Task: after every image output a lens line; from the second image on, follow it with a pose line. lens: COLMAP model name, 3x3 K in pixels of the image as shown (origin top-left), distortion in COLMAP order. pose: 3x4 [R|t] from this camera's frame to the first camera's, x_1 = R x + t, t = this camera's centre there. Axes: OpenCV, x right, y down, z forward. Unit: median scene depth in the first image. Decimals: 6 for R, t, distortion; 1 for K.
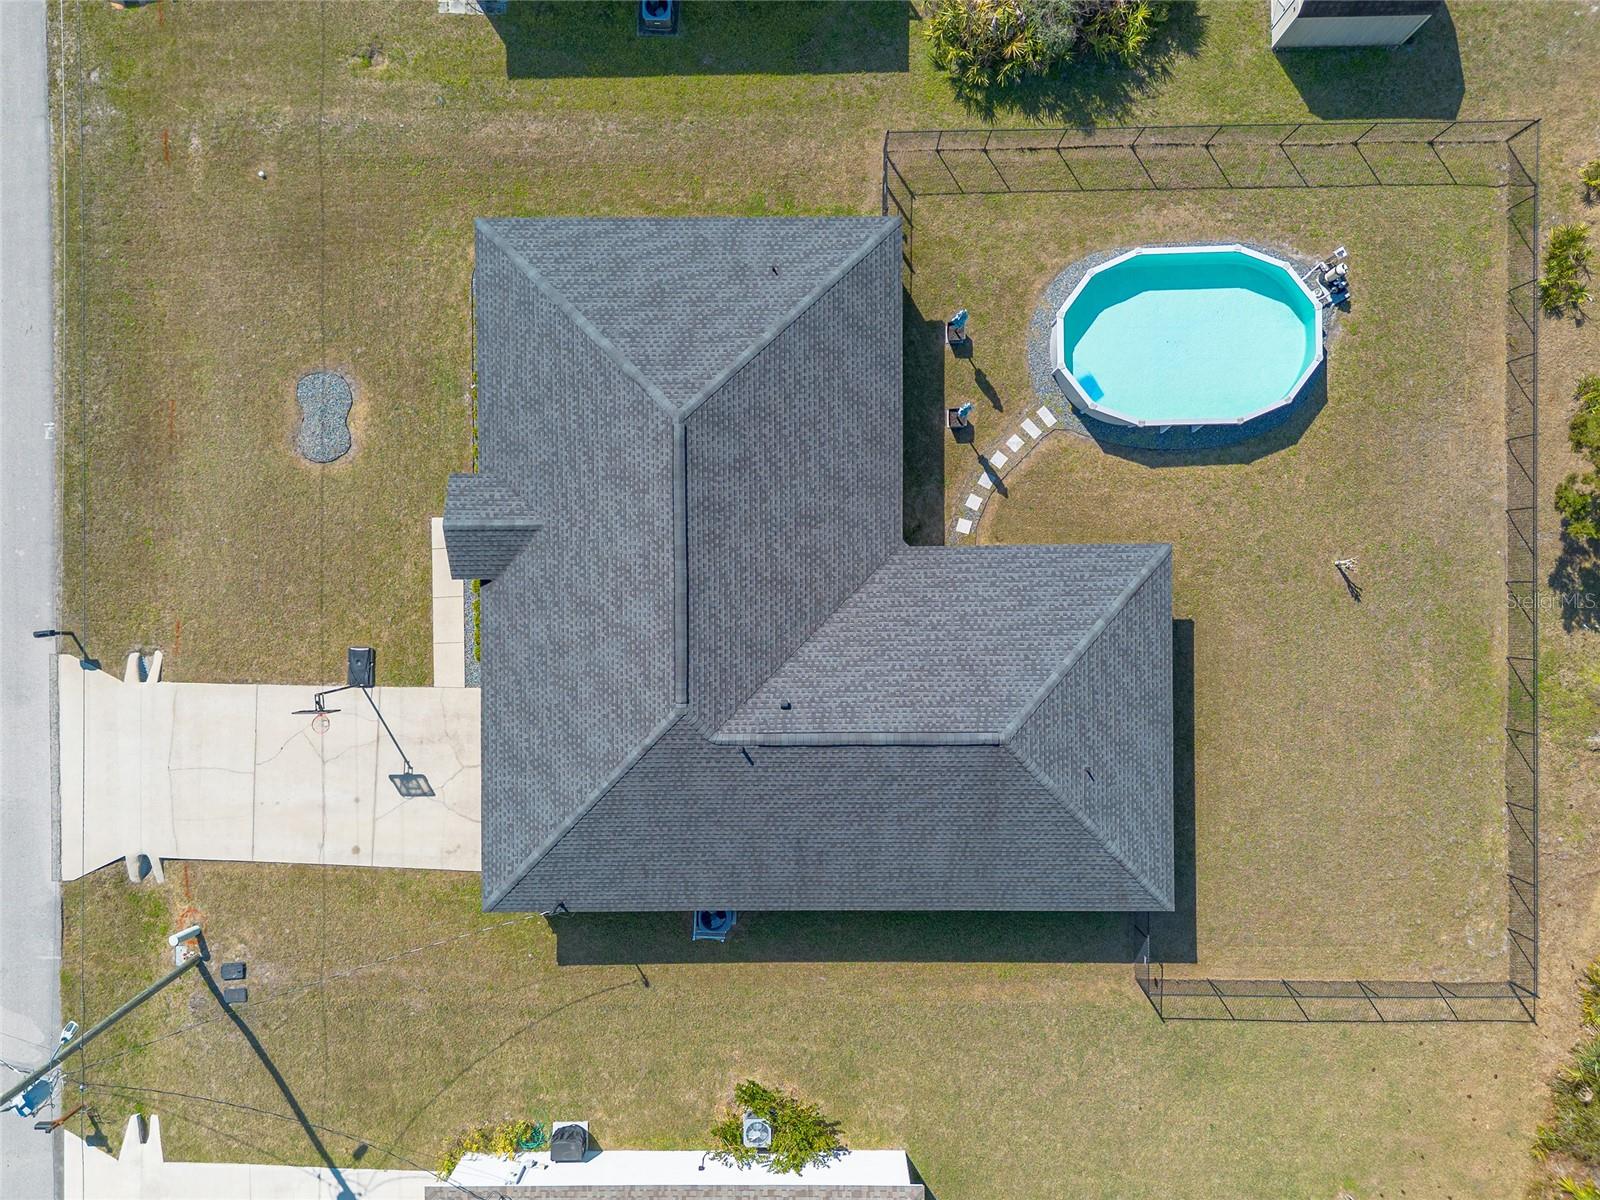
lens RADIAL K [[1131.1, 0, 798.5], [0, 1131.1, 602.8], [0, 0, 1]] dist [0.081227, -0.078798]
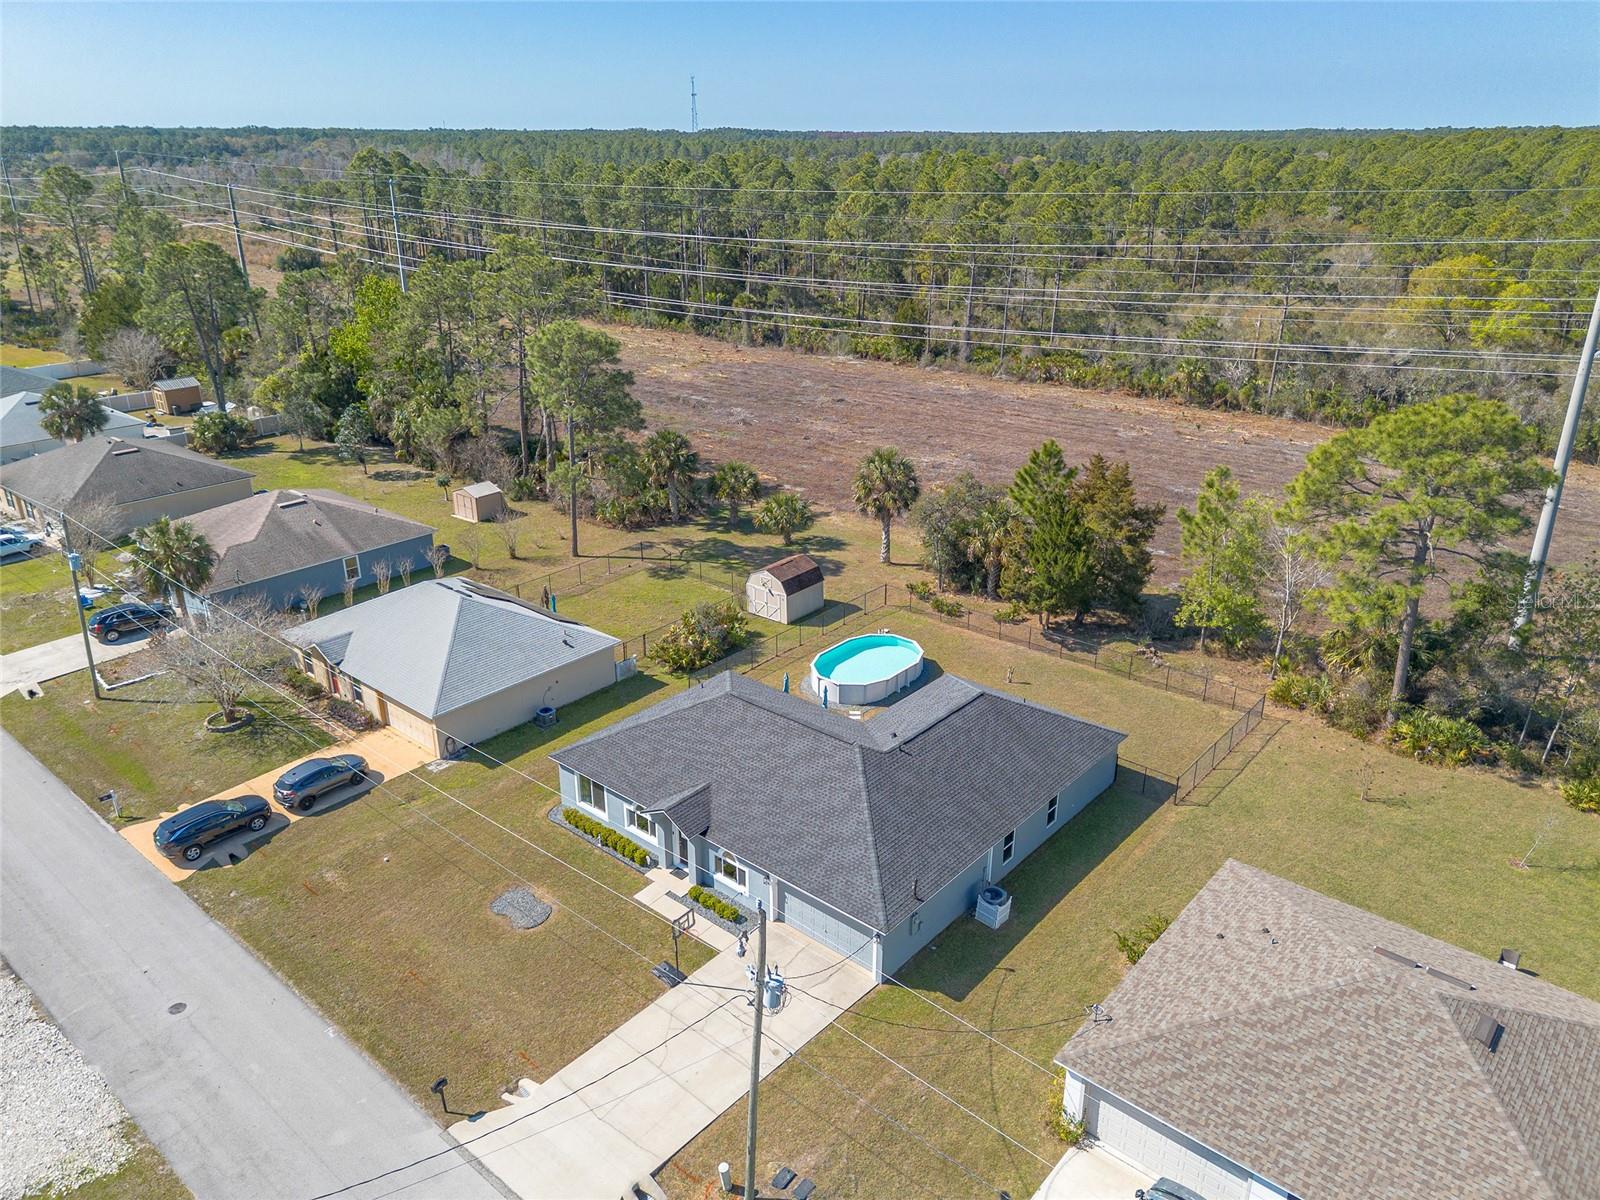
lens RADIAL K [[1131.1, 0, 798.5], [0, 1131.1, 602.8], [0, 0, 1]] dist [0.081227, -0.078798]
pose [[0.656945, -0.275177, 0.701927, -1.052826], [0.753937, 0.237955, -0.612336, 0.826803], [0.001474, 0.931480, 0.363789, 0.178974]]
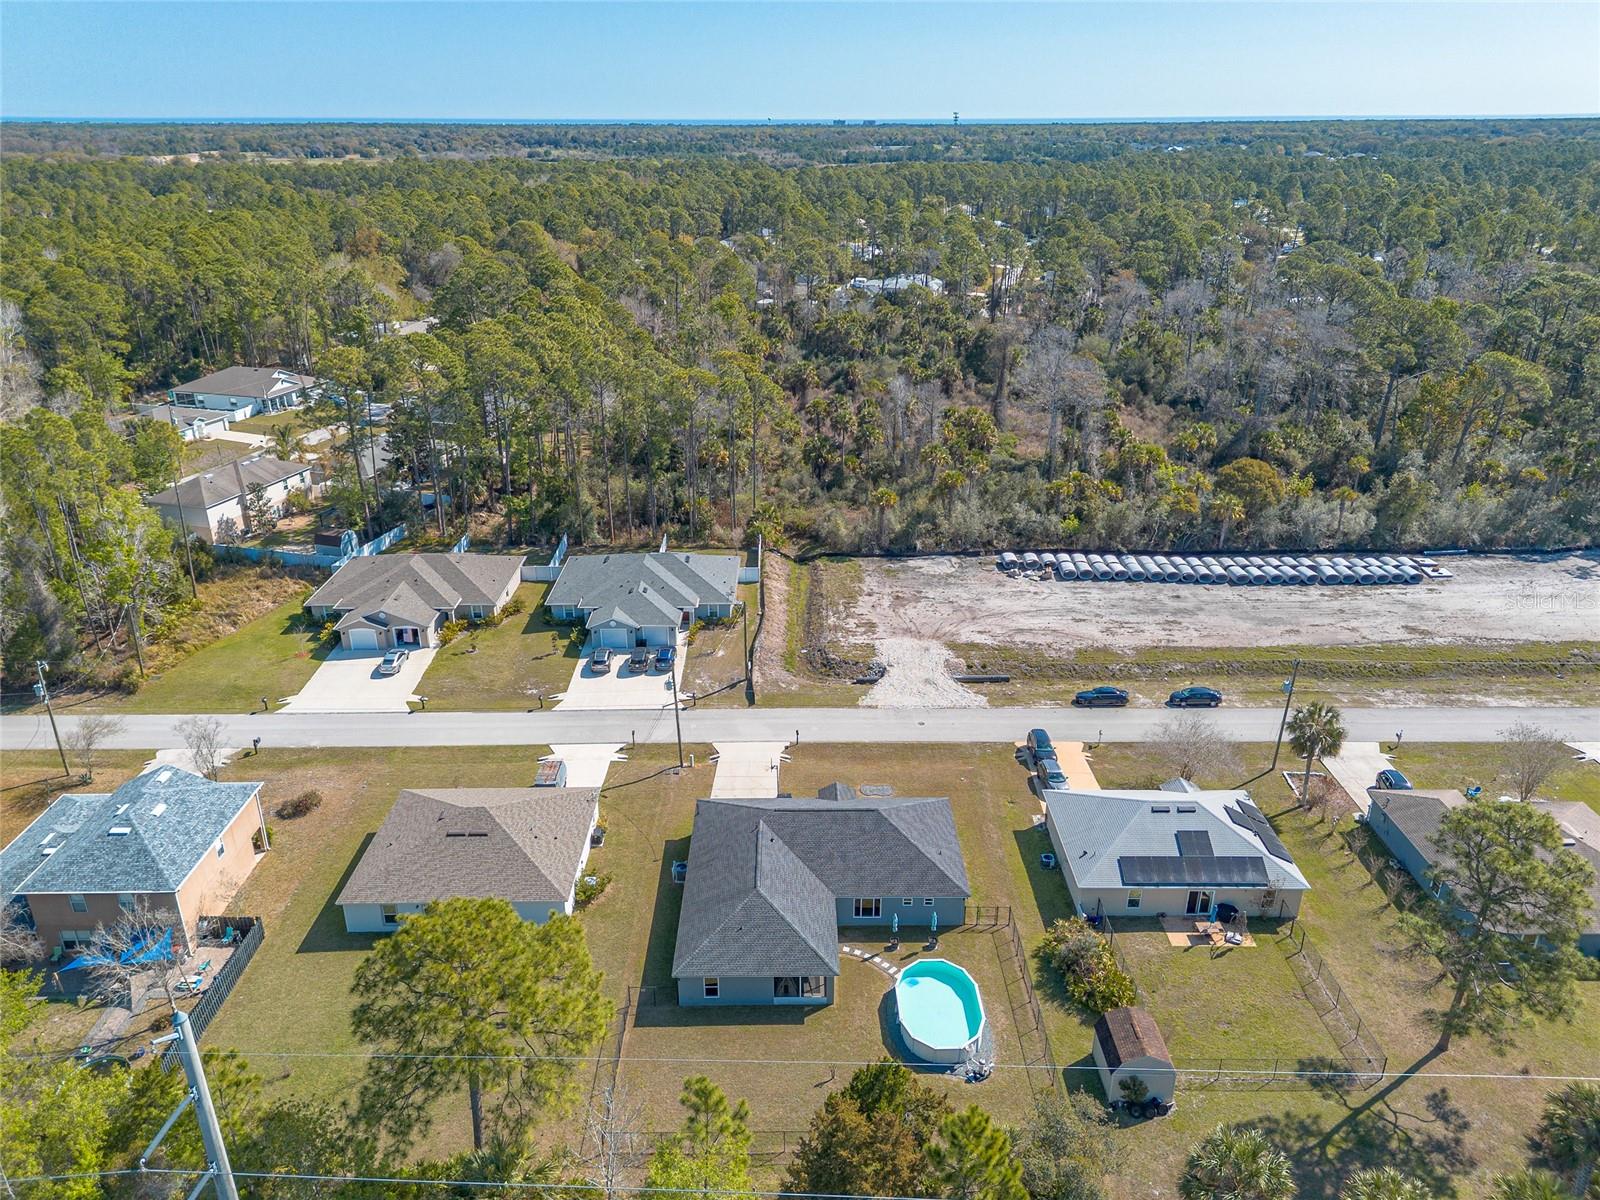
lens RADIAL K [[1127.6, 0, 800.0], [0, 1127.6, 600.0], [0, 0, 1]] dist [0.089339, -0.109380]
pose [[0.001789, 0.400773, -0.916175, 1.878071], [-0.999937, -0.009466, -0.006093, 0.040727], [-0.011115, 0.916128, 0.400731, -0.491187]]
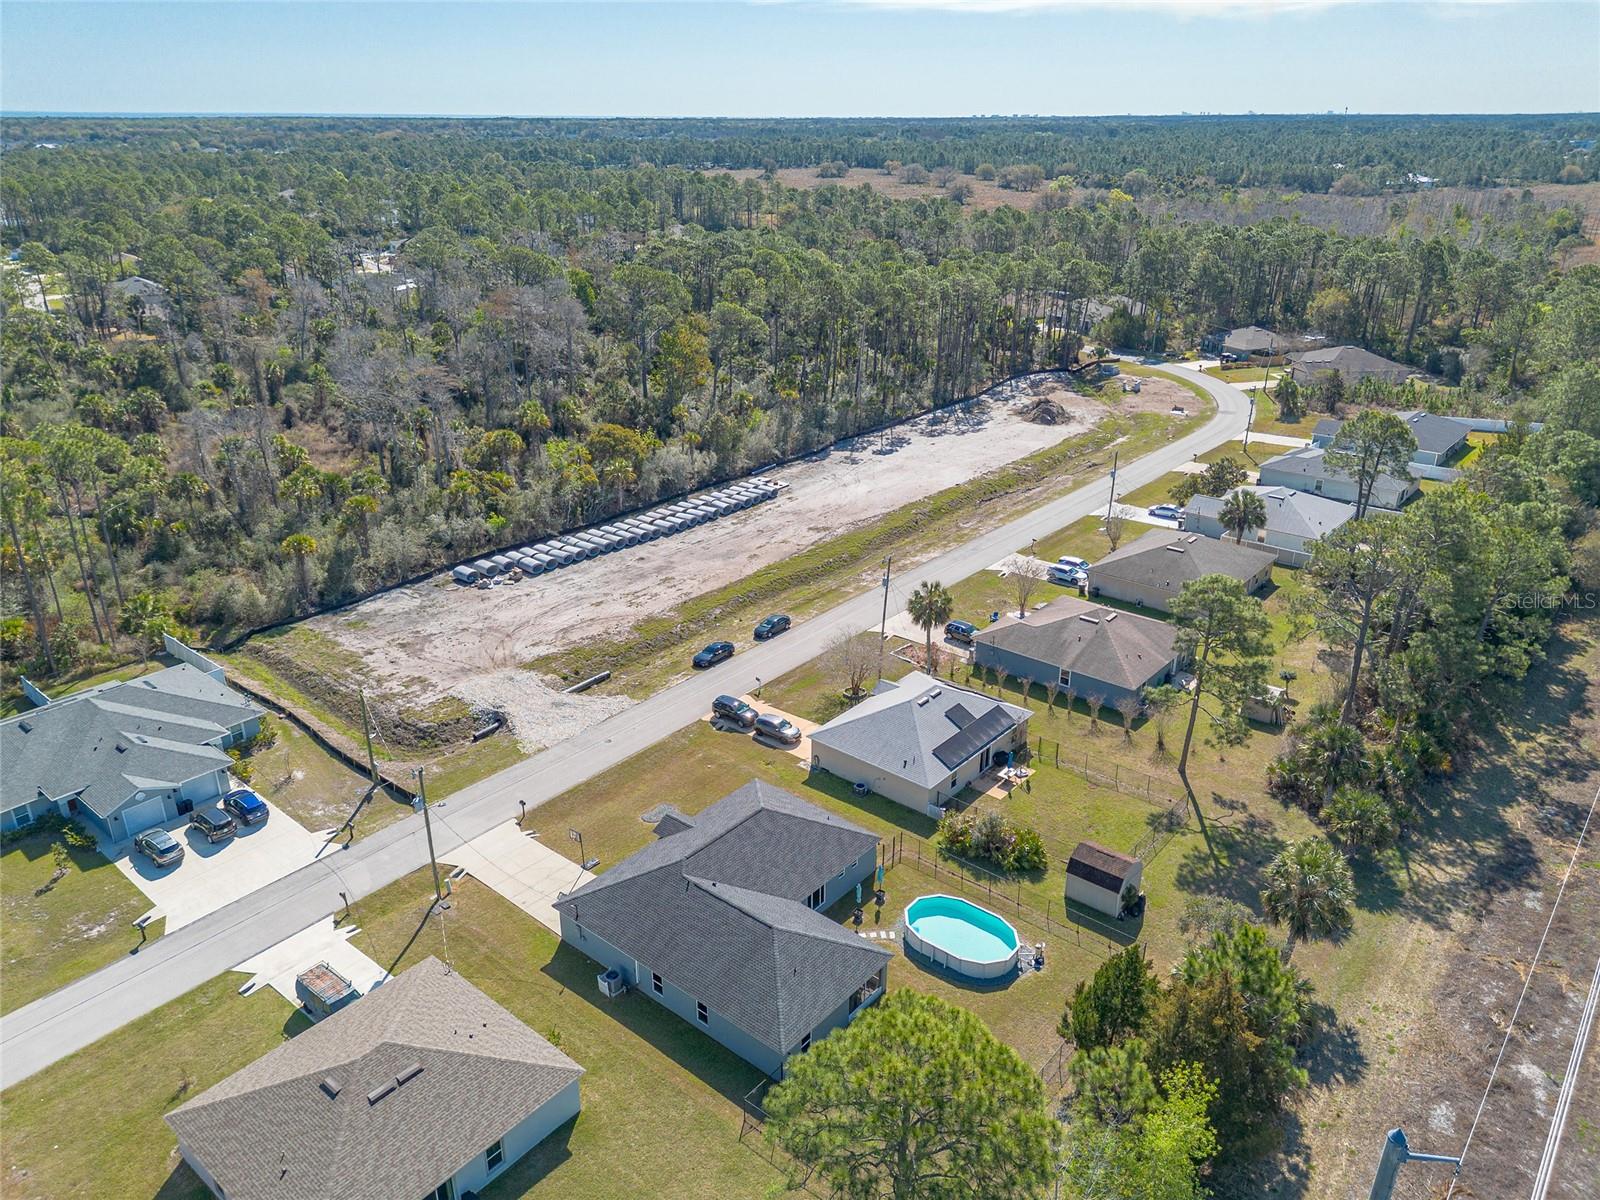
lens RADIAL K [[1131.1, 0, 798.5], [0, 1131.1, 602.8], [0, 0, 1]] dist [0.081227, -0.078798]
pose [[0.764166, 0.265091, -0.588029, 1.172041], [-0.644723, 0.286227, -0.708807, 1.283685], [-0.019589, 0.920761, 0.389635, -0.404108]]
